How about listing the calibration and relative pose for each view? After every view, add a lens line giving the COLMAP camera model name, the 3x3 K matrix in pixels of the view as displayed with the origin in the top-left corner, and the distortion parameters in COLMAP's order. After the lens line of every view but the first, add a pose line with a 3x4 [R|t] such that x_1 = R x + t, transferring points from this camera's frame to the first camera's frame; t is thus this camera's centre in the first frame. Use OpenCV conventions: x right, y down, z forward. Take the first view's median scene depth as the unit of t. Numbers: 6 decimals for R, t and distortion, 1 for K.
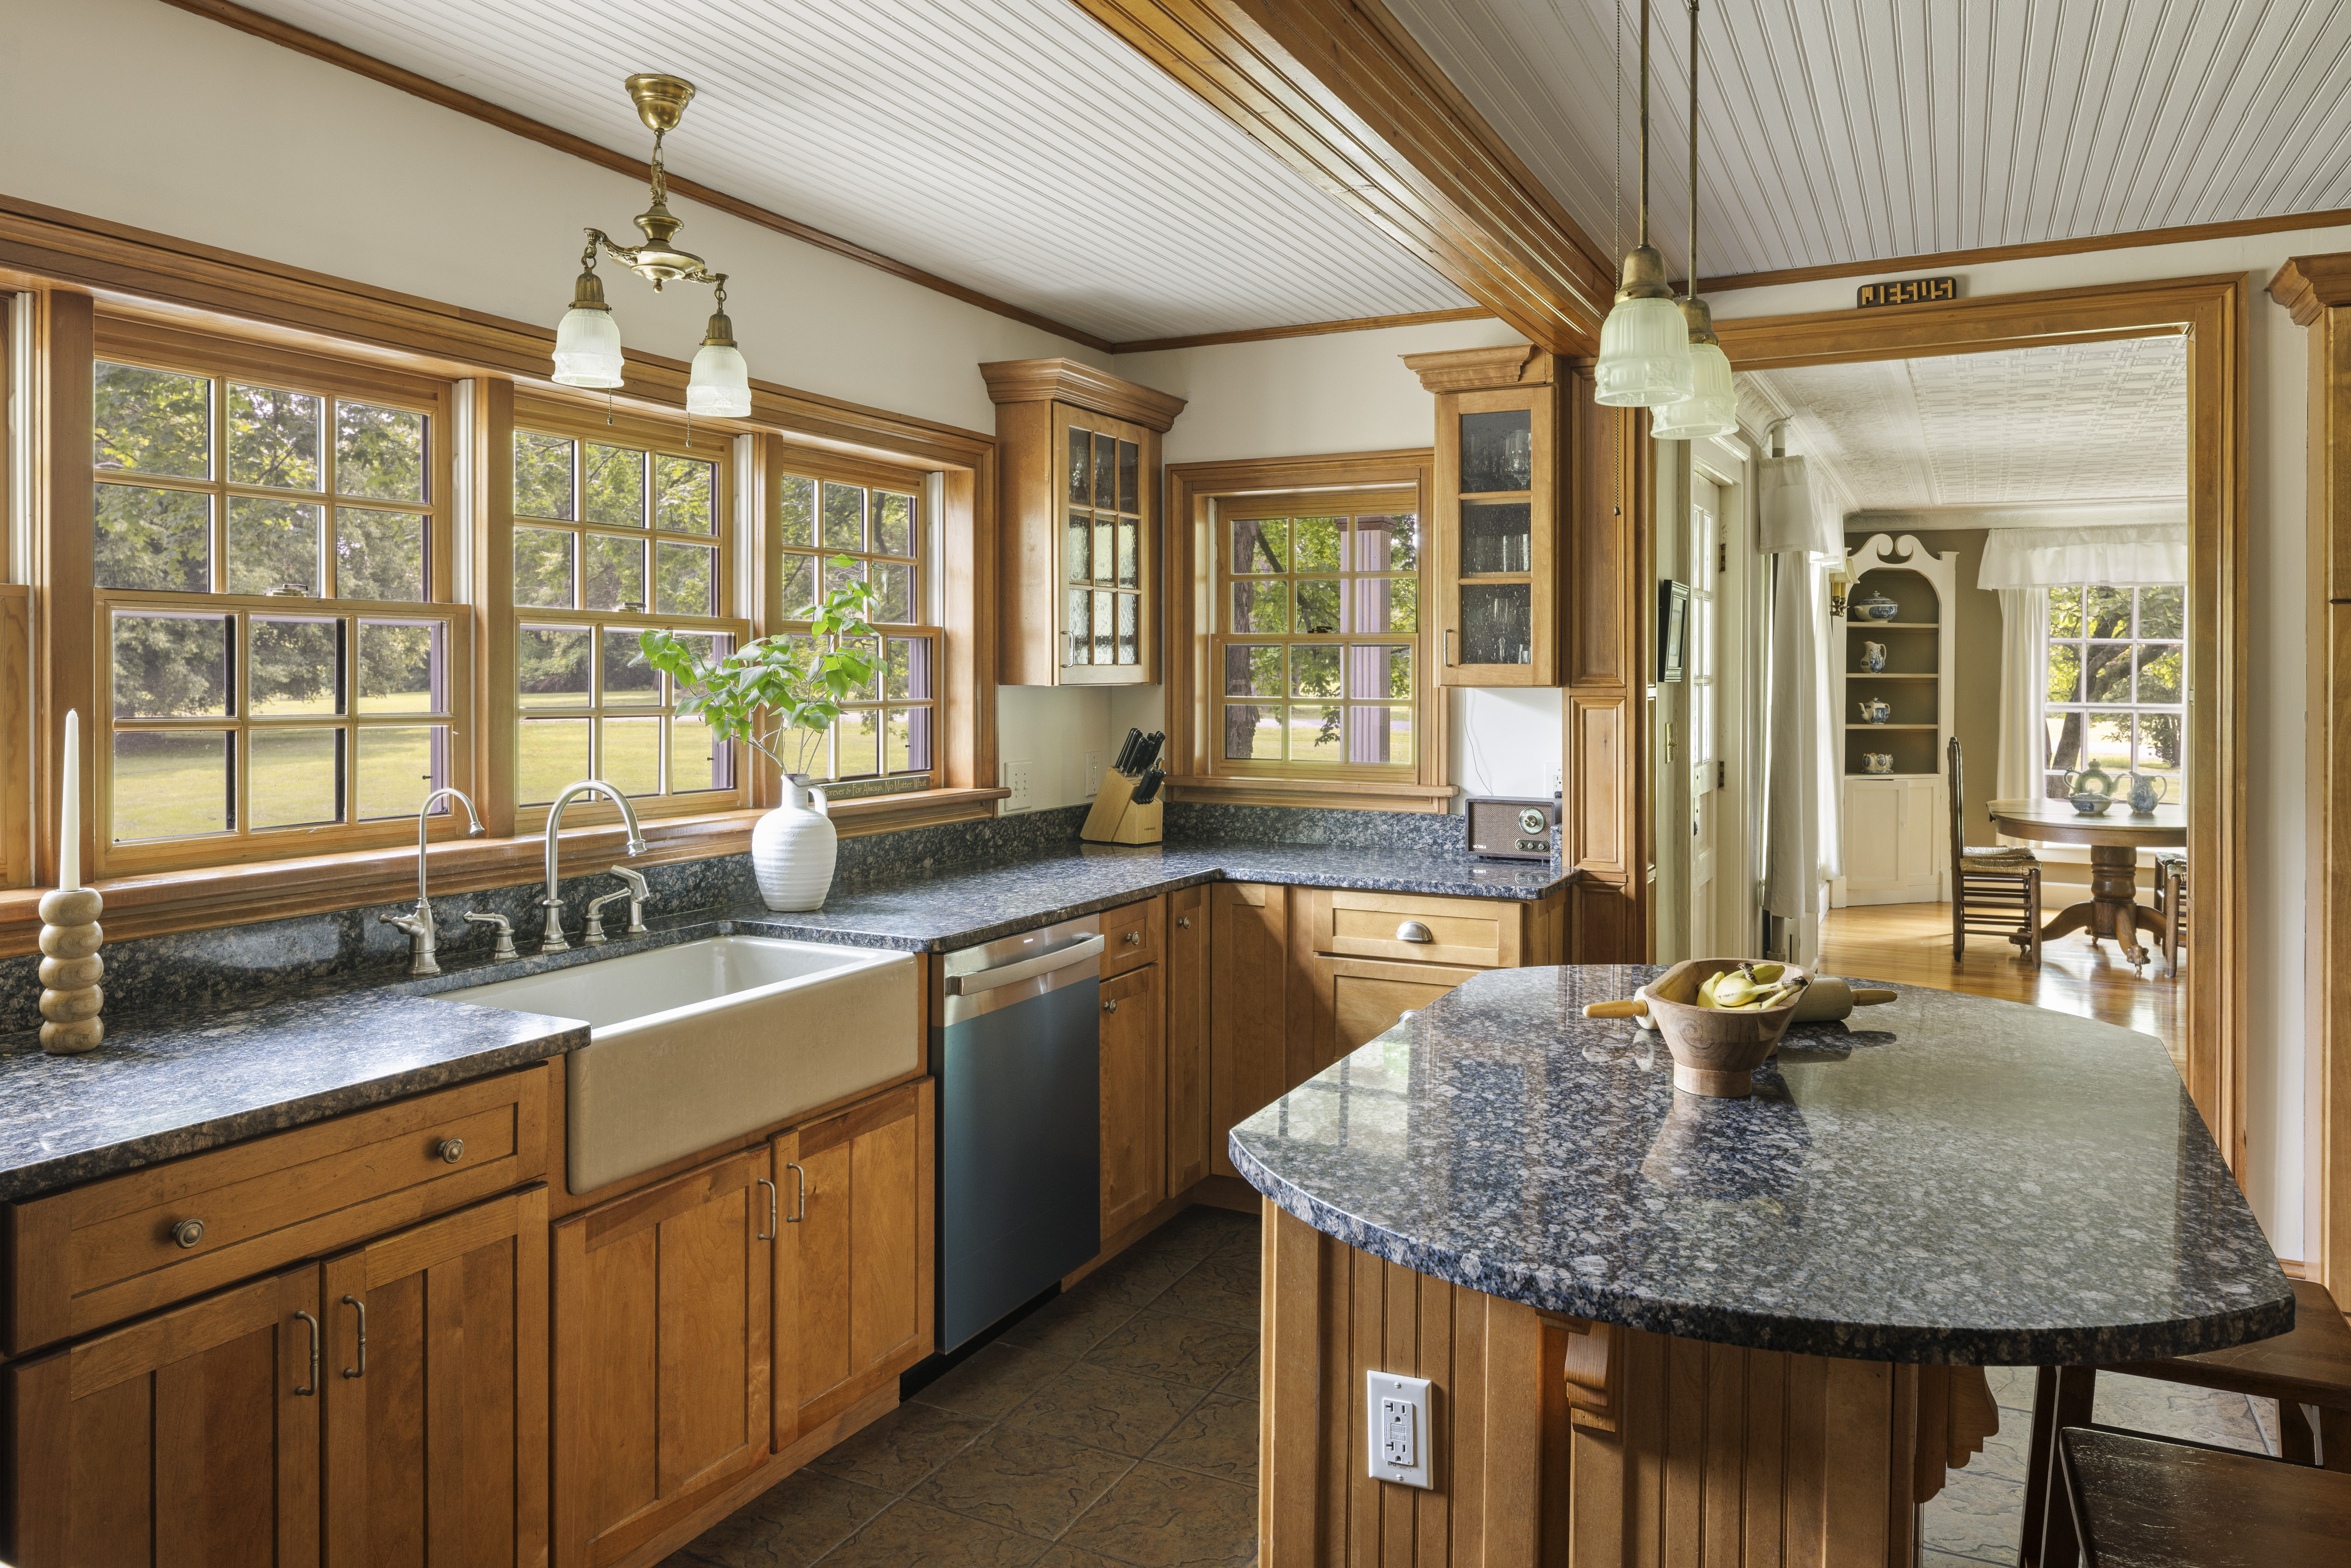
lens RADIAL K [[1600.6, 0, 1180.4], [0, 1600.6, 691.0], [0, 0, 1]] dist [-0.010159, 0.003767]
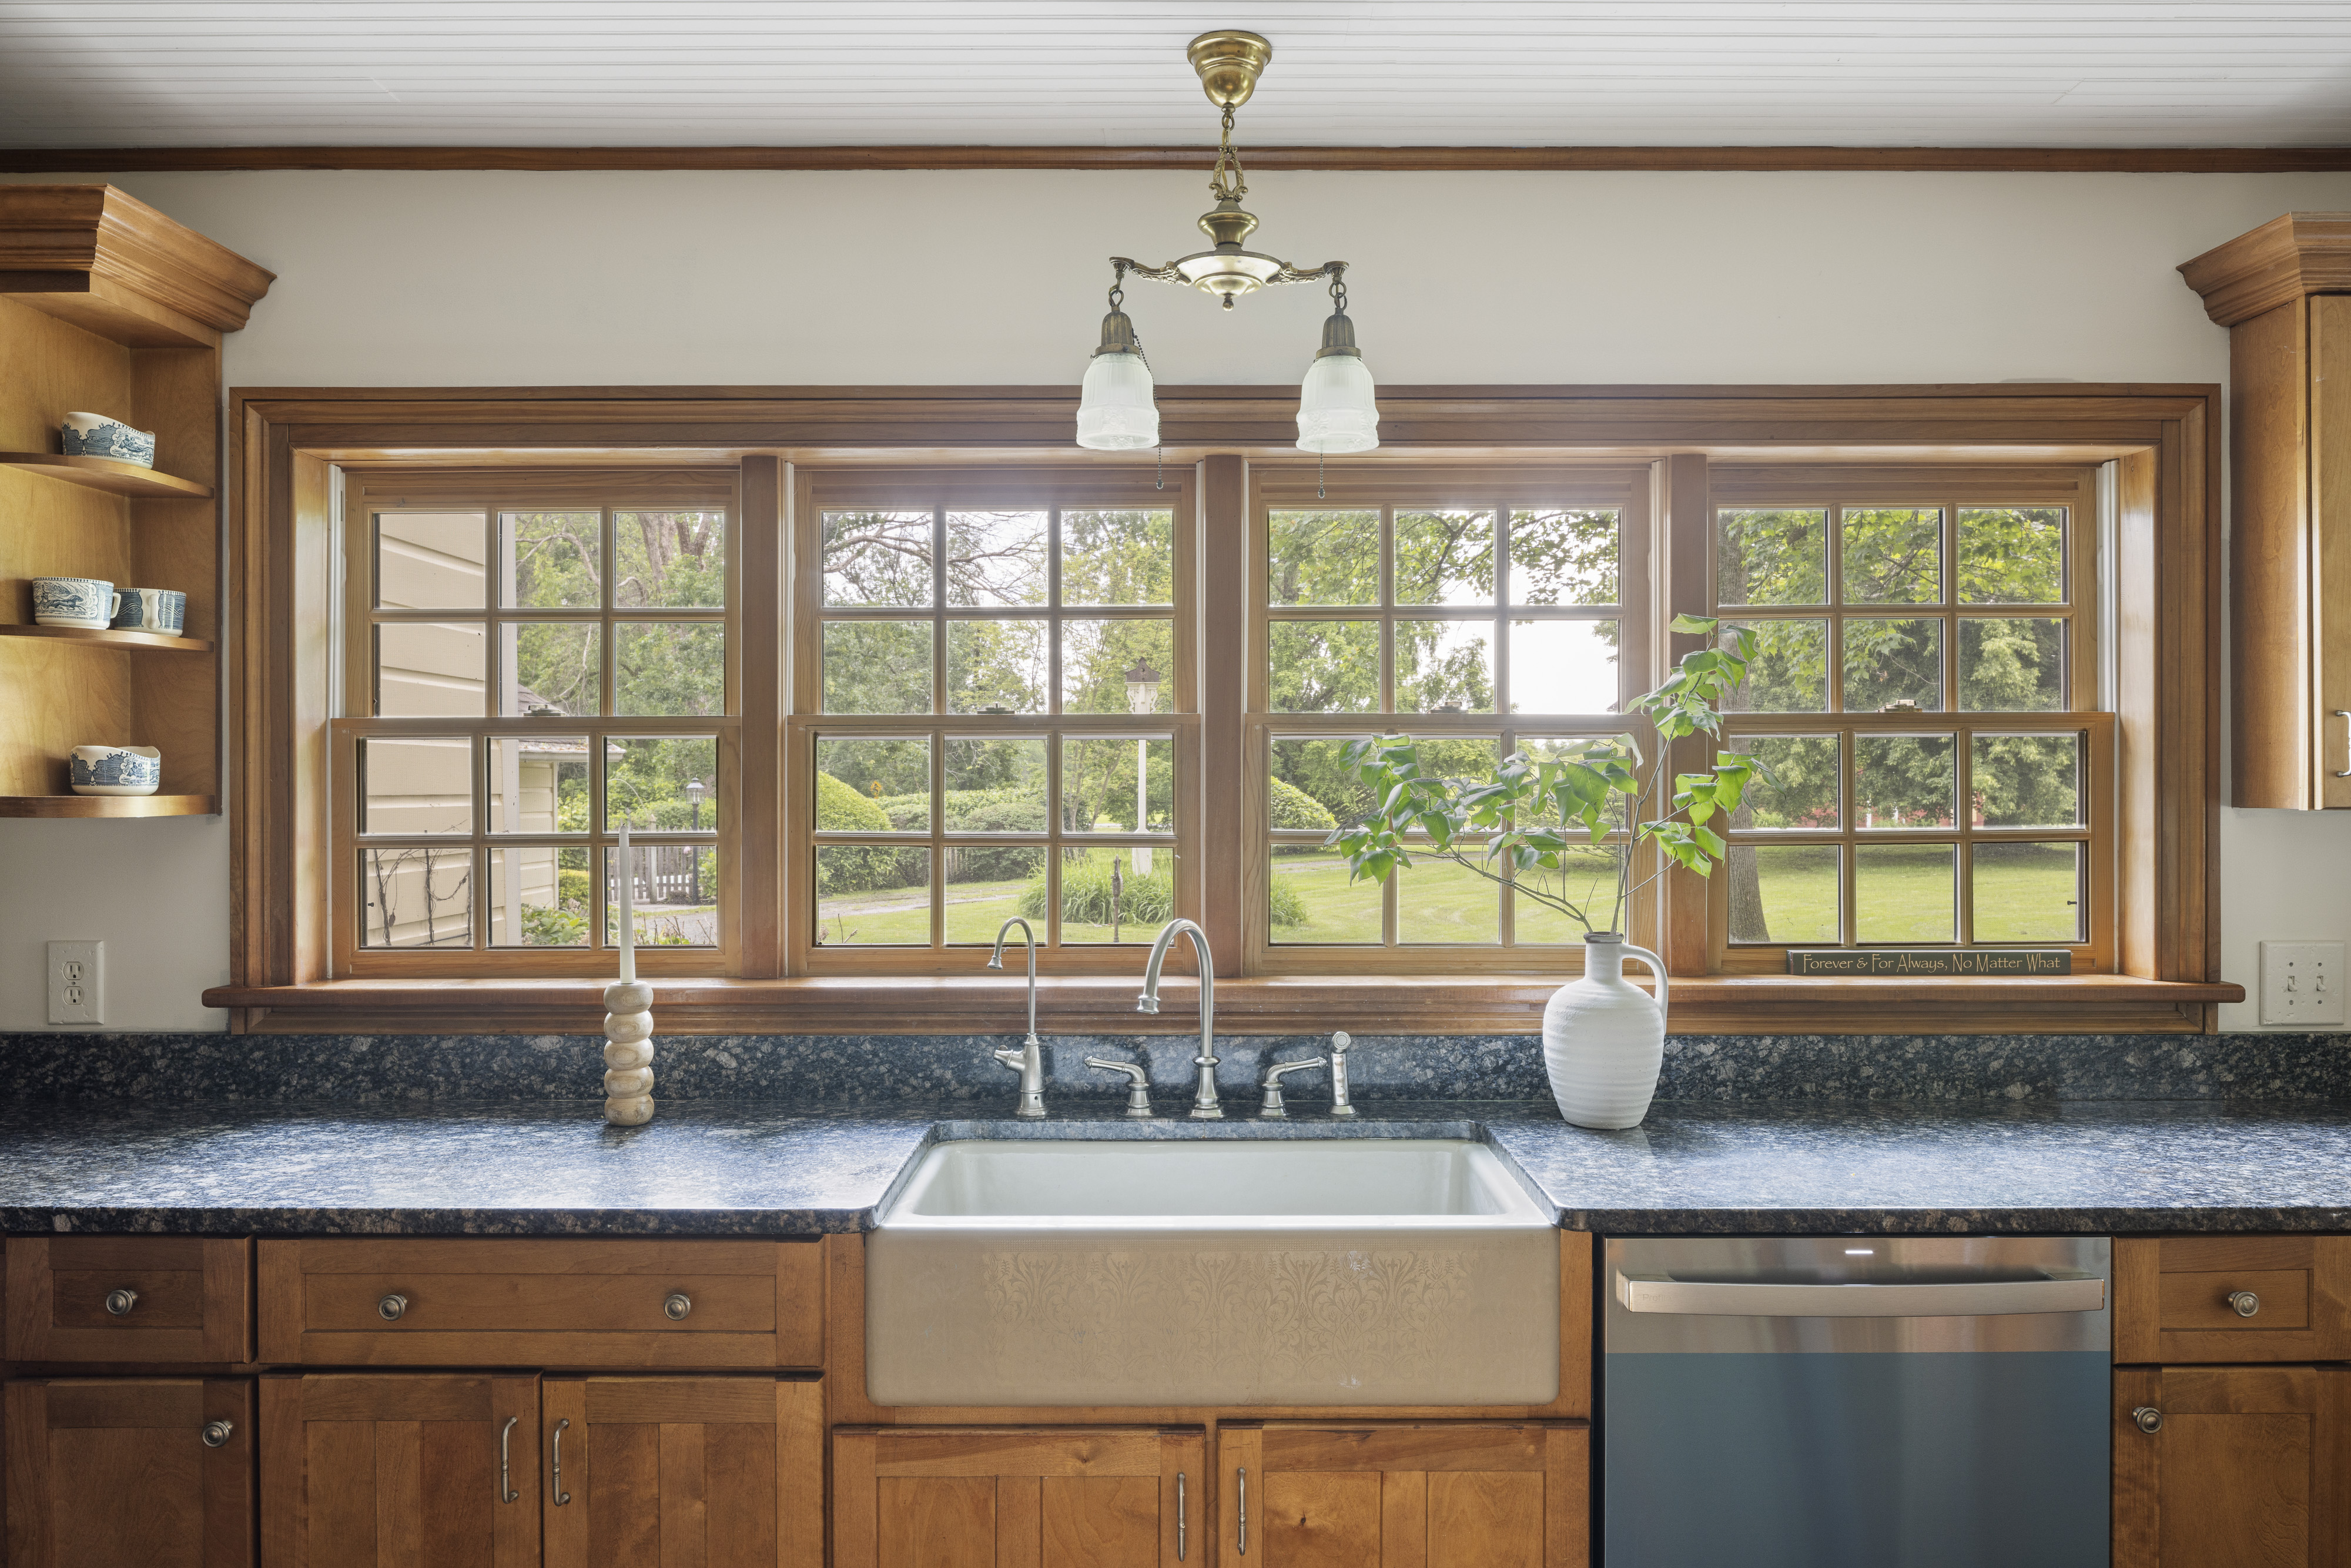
lens RADIAL K [[1600.6, 0, 1173.5], [0, 1600.6, 800.0], [0, 0, 1]] dist [-0.010159, 0.003767]
pose [[0.443880, 0.005307, -0.896070, 0.356511], [-0.006721, 0.999974, 0.002594, -0.008169], [0.896061, 0.004871, 0.443904, 0.597957]]
